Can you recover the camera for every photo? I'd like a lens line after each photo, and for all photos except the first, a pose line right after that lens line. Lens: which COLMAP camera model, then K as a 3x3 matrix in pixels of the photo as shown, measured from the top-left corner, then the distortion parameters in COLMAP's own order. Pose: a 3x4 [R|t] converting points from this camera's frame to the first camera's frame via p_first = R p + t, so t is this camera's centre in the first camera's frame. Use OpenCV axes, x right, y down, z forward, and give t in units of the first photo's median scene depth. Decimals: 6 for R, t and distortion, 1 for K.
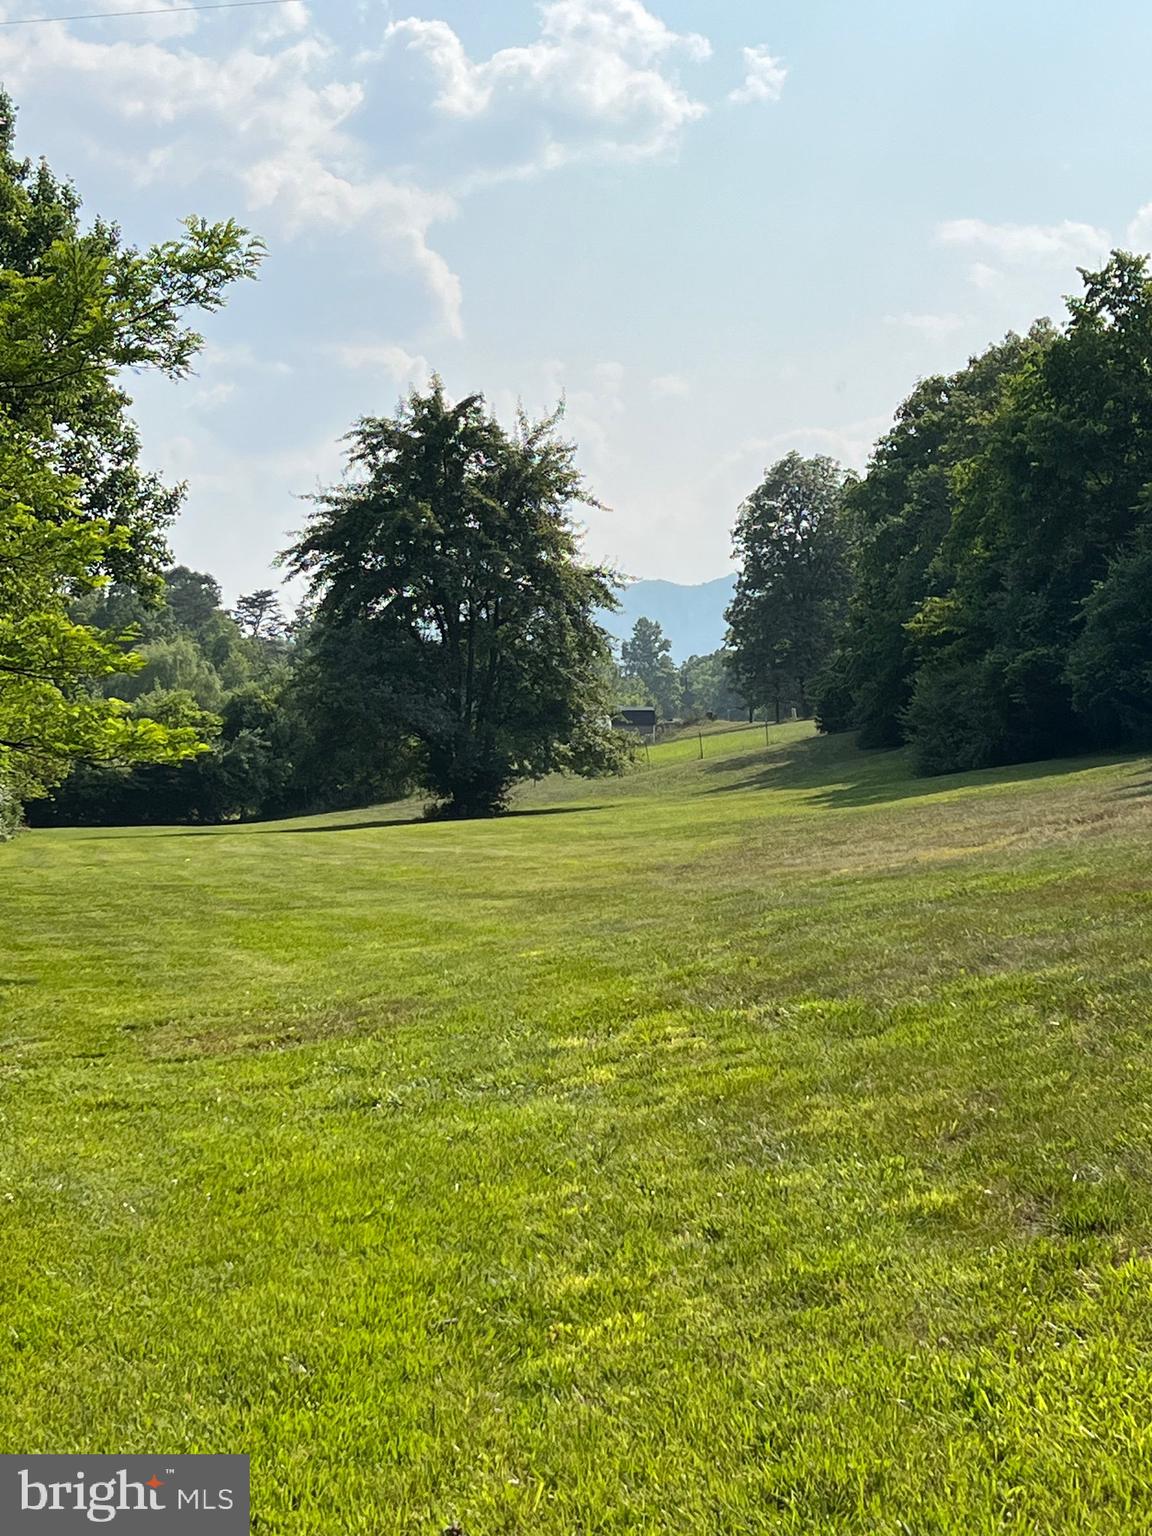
lens RADIAL K [[2750.4, 0, 580.8], [0, 2750.4, 828.5], [0, 0, 1]] dist [0.112267, 0.000000]
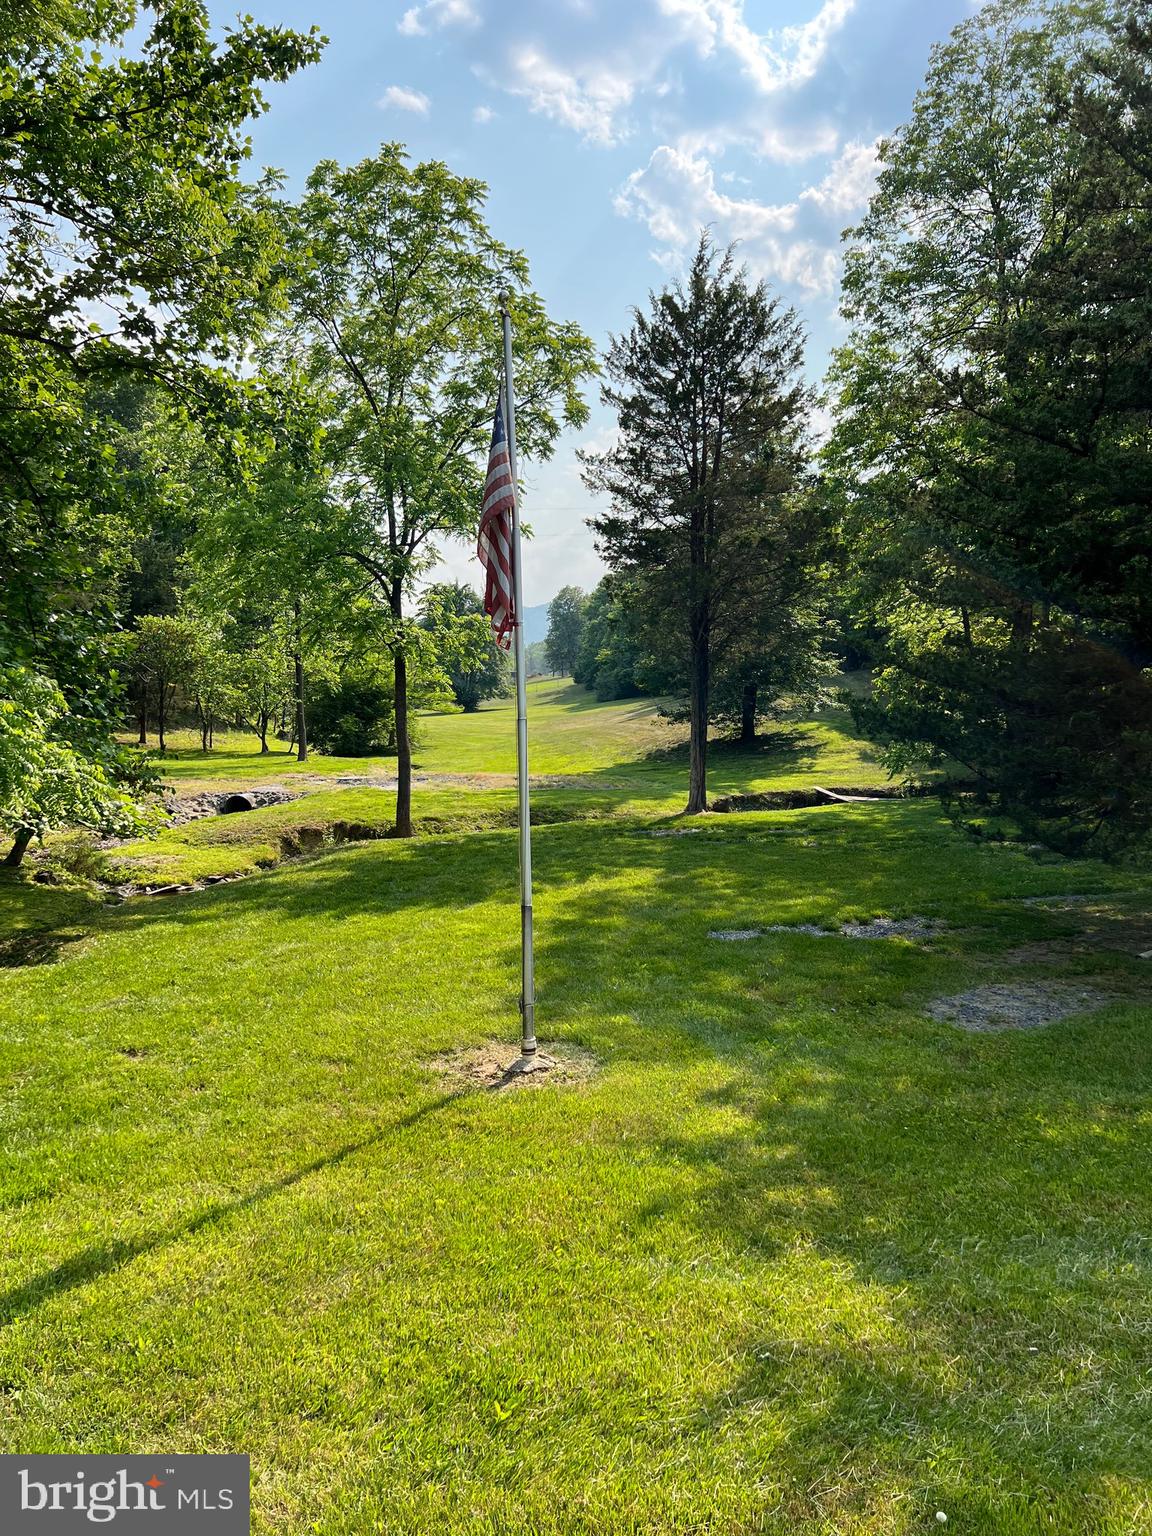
lens RADIAL K [[1149.9, 0, 575.4], [0, 1149.9, 785.0], [0, 0, 1]] dist [0.048298, -0.055290]
pose [[0.996919, -0.003423, 0.078366, -0.026356], [-0.001782, 0.997801, 0.066253, -0.010531], [-0.078420, -0.066189, 0.994721, -0.538253]]
